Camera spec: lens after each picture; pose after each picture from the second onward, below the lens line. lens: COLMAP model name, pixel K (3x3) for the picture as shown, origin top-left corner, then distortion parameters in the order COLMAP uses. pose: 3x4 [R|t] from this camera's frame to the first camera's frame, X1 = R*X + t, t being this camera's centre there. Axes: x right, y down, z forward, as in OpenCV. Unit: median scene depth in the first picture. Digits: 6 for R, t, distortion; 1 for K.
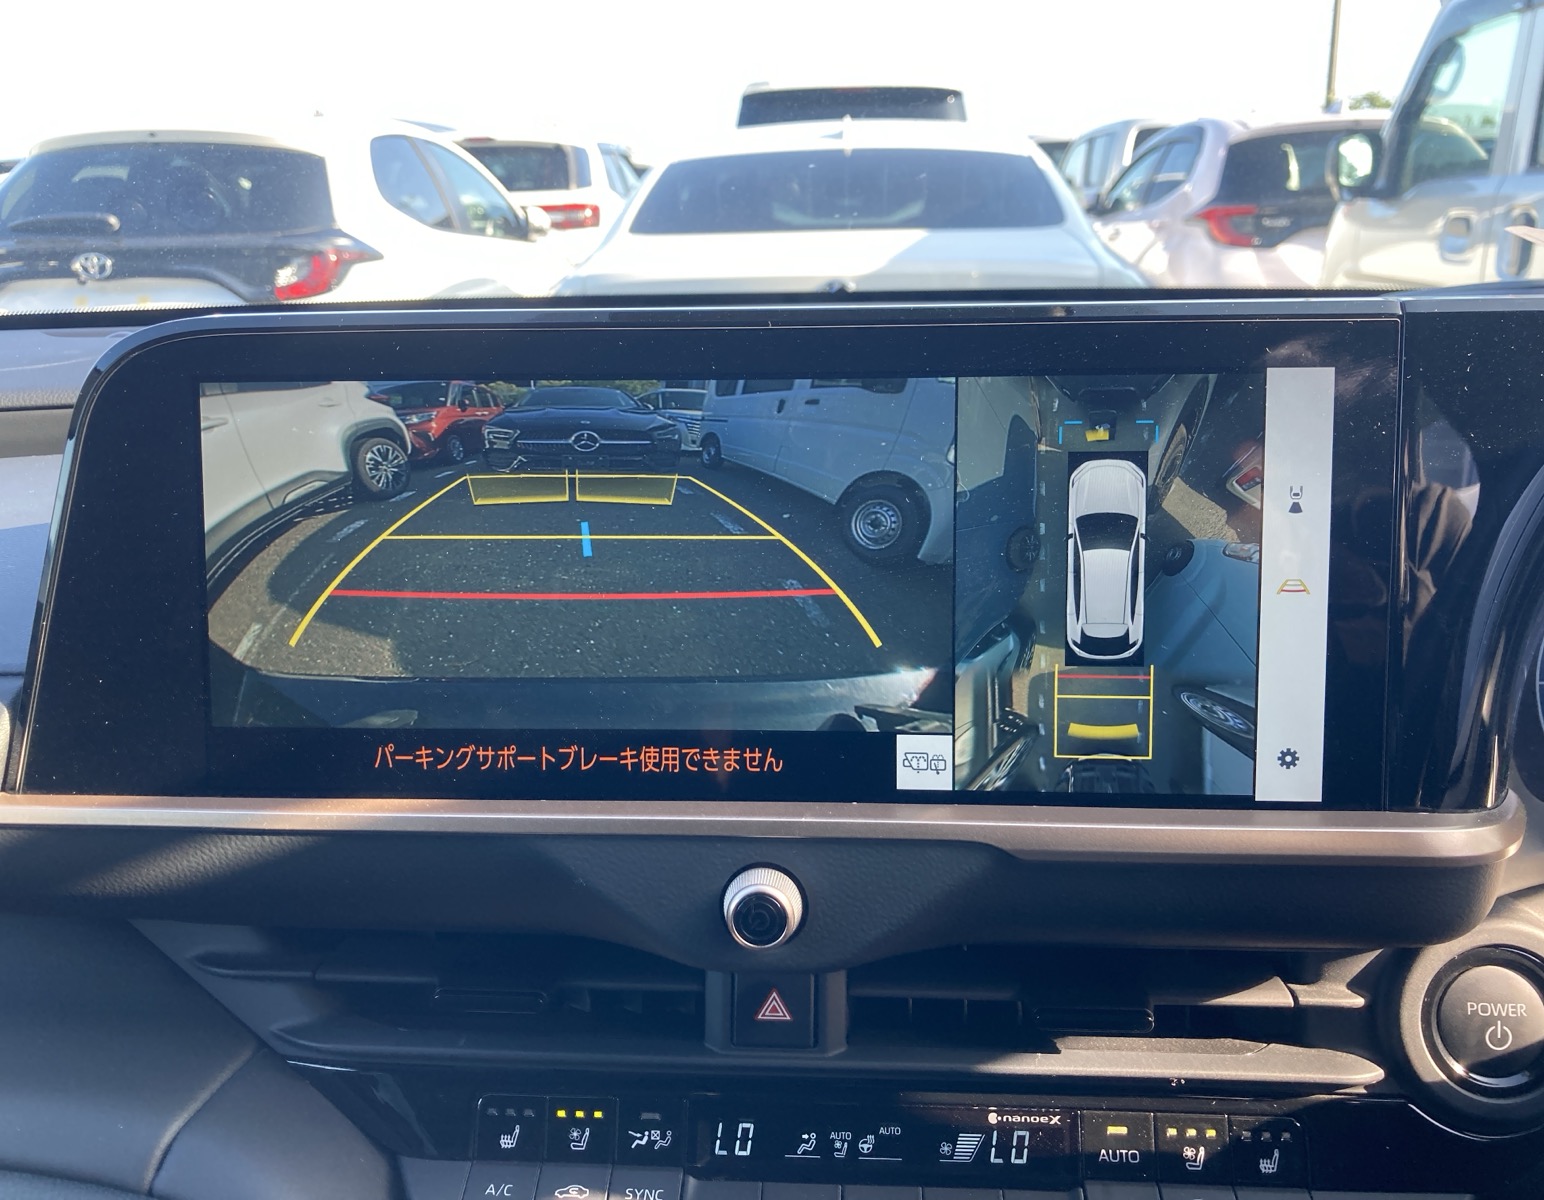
lens RADIAL K [[1353.3, 0, 771.4], [0, 1353.3, 574.6], [0, 0, 1]] dist [0.003554, -0.003011]
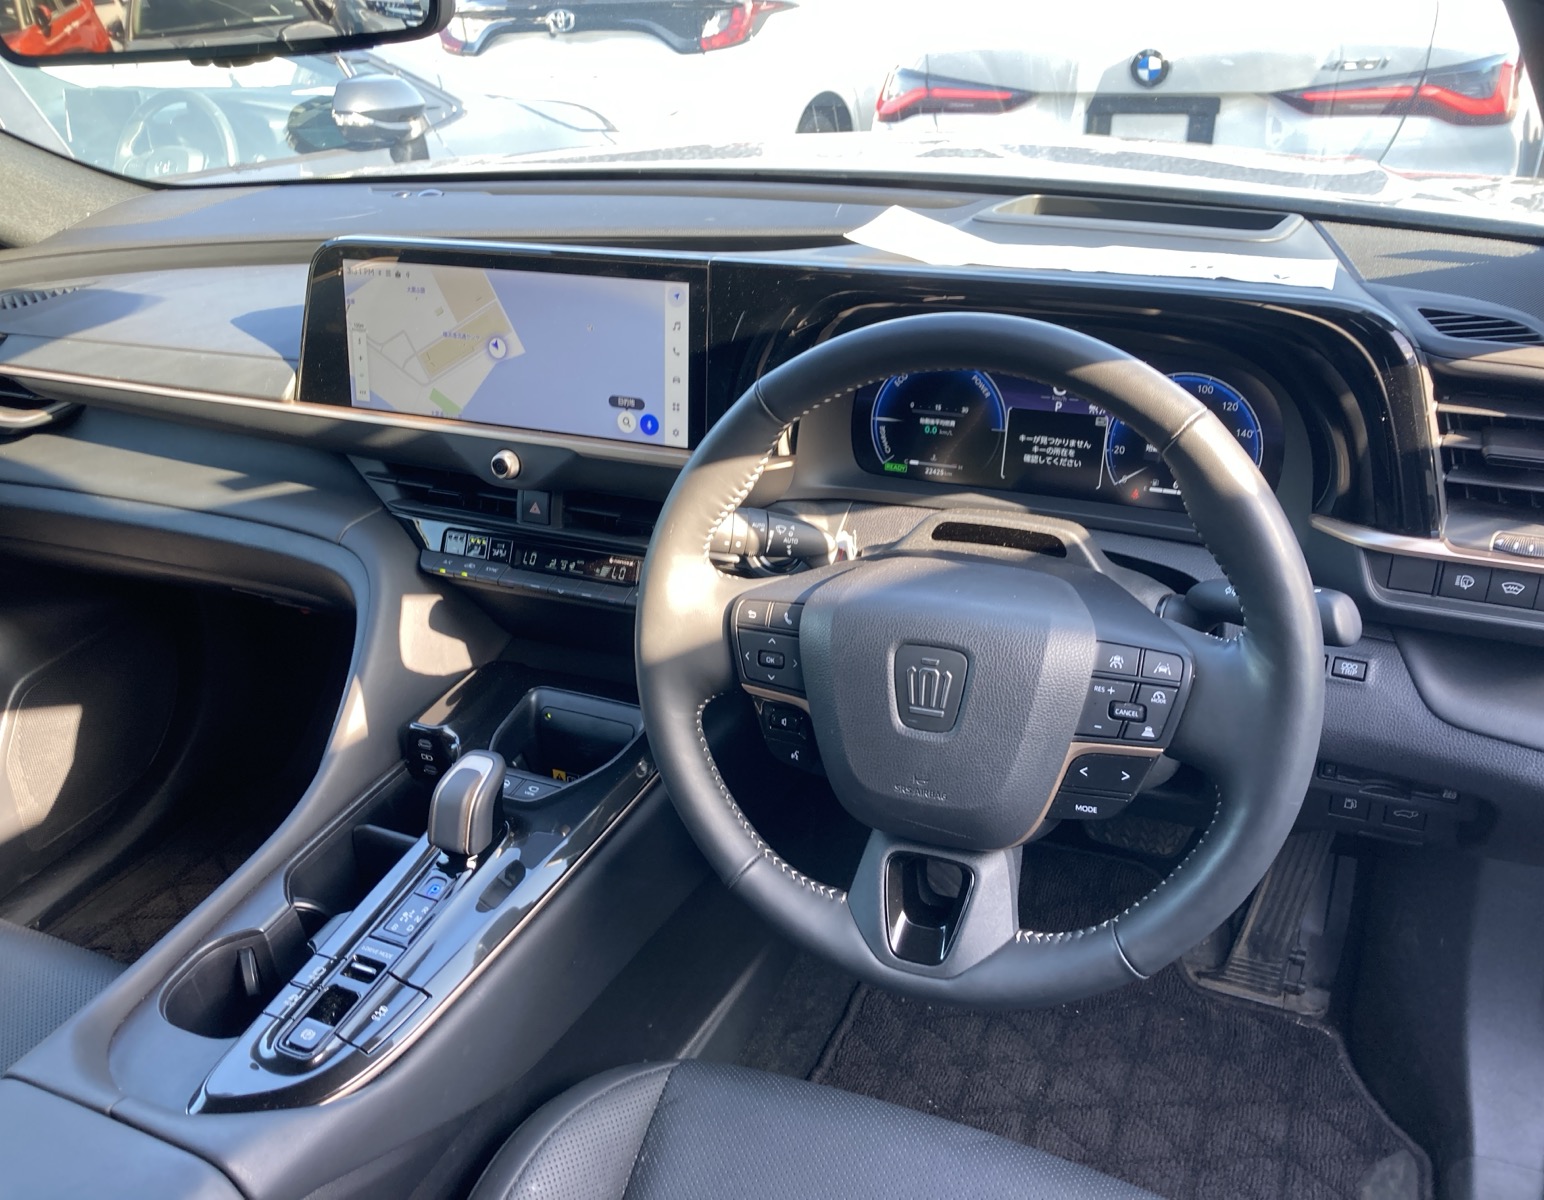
lens RADIAL K [[1350.6, 0, 764.7], [0, 1350.6, 597.1], [0, 0, 1]] dist [0.039563, -0.007139]
pose [[0.932291, 0.137011, -0.334755, 1.317638], [-0.060922, 0.971741, 0.228052, -0.146207], [0.356541, -0.192217, 0.914293, -1.296838]]
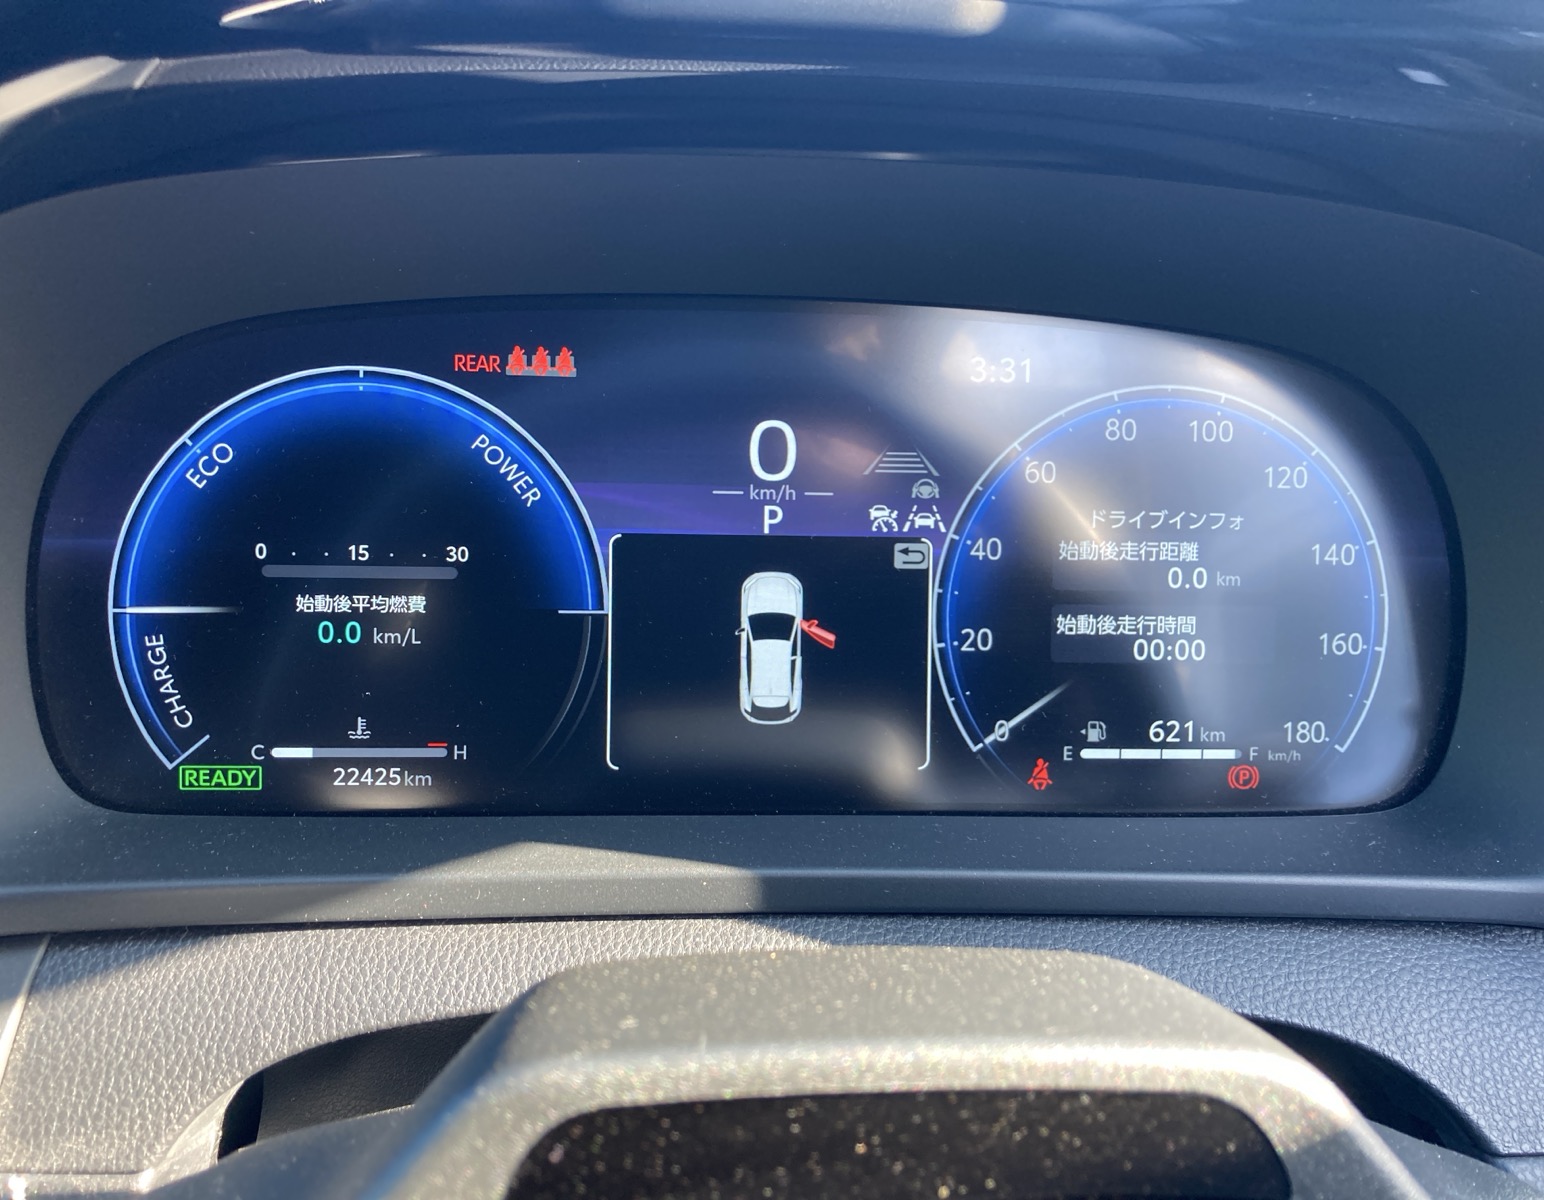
lens RADIAL K [[1353.3, 0, 771.4], [0, 1353.3, 574.6], [0, 0, 1]] dist [0.003554, -0.003011]
pose [[0.991171, 0.009498, 0.132249, 0.866364], [-0.011305, 0.999853, 0.012922, 0.057547], [-0.132106, -0.014303, 0.991132, 0.382540]]
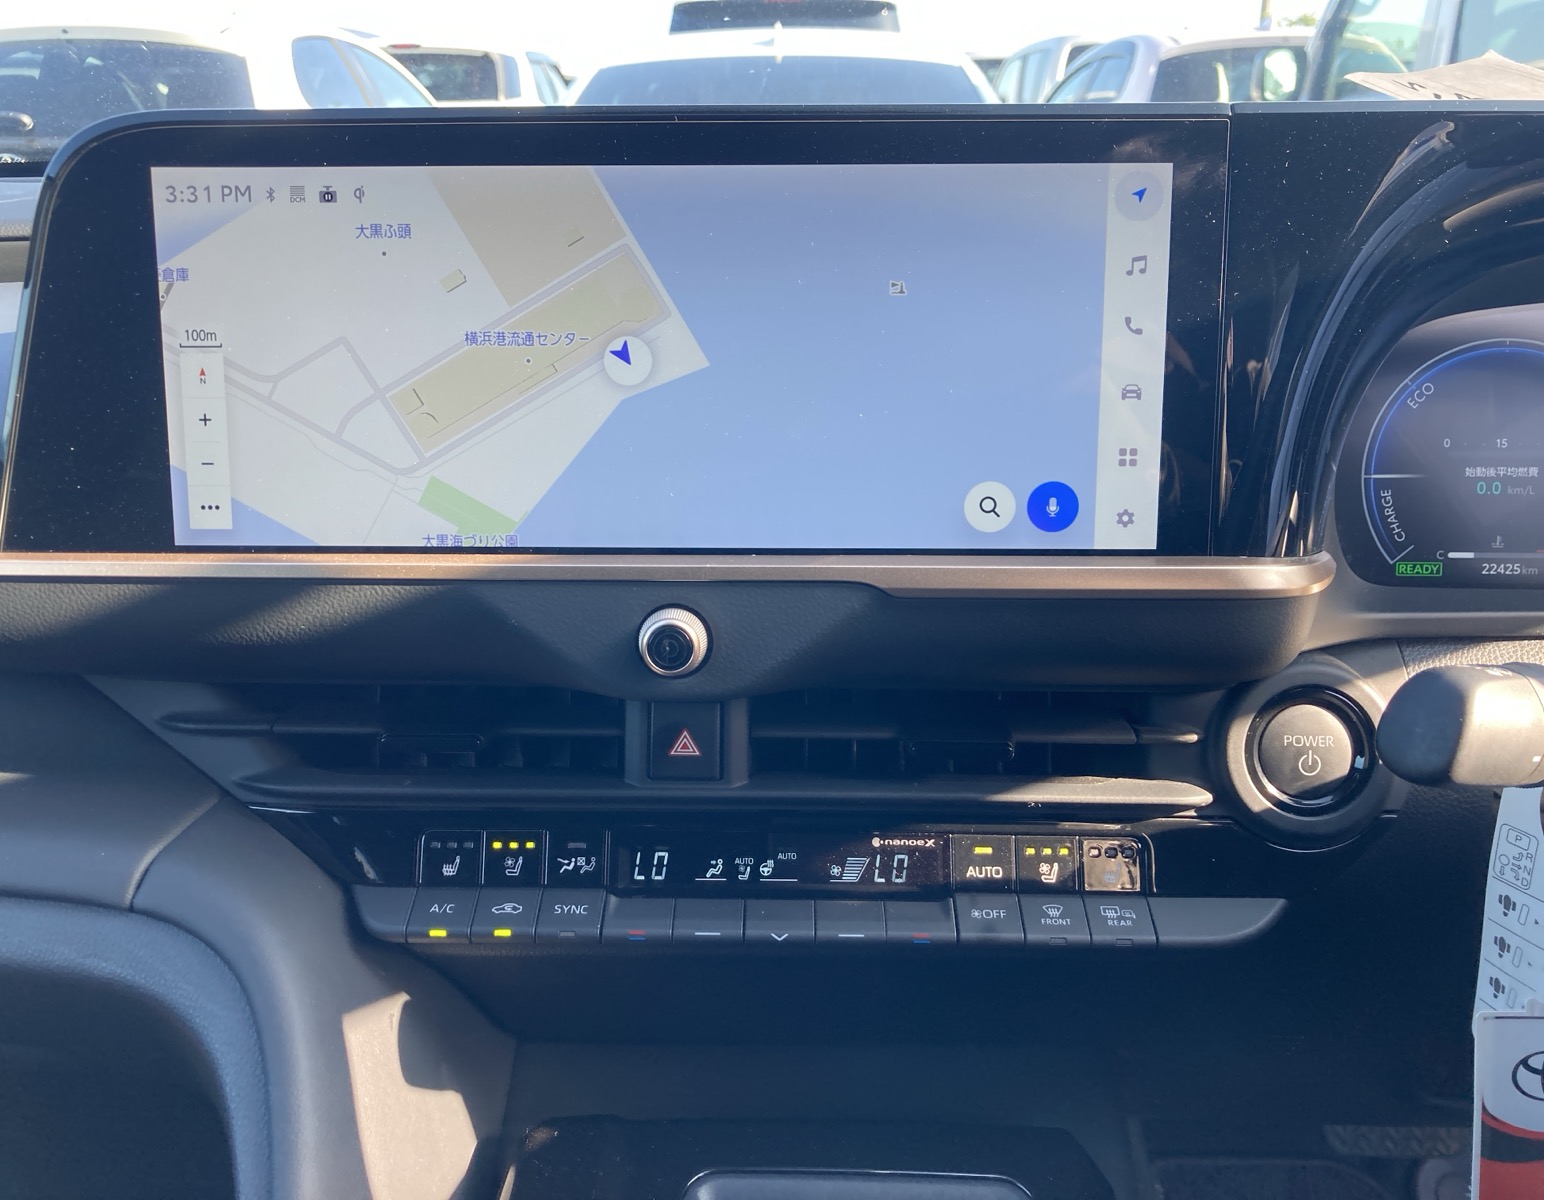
lens RADIAL K [[1350.9, 0, 762.7], [0, 1350.9, 586.2], [0, 0, 1]] dist [0.019460, -0.015732]
pose [[0.999144, -0.001037, 0.041349, 0.019978], [-0.001403, 0.998260, 0.058942, 0.116302], [-0.041338, -0.058950, 0.997405, -0.124296]]
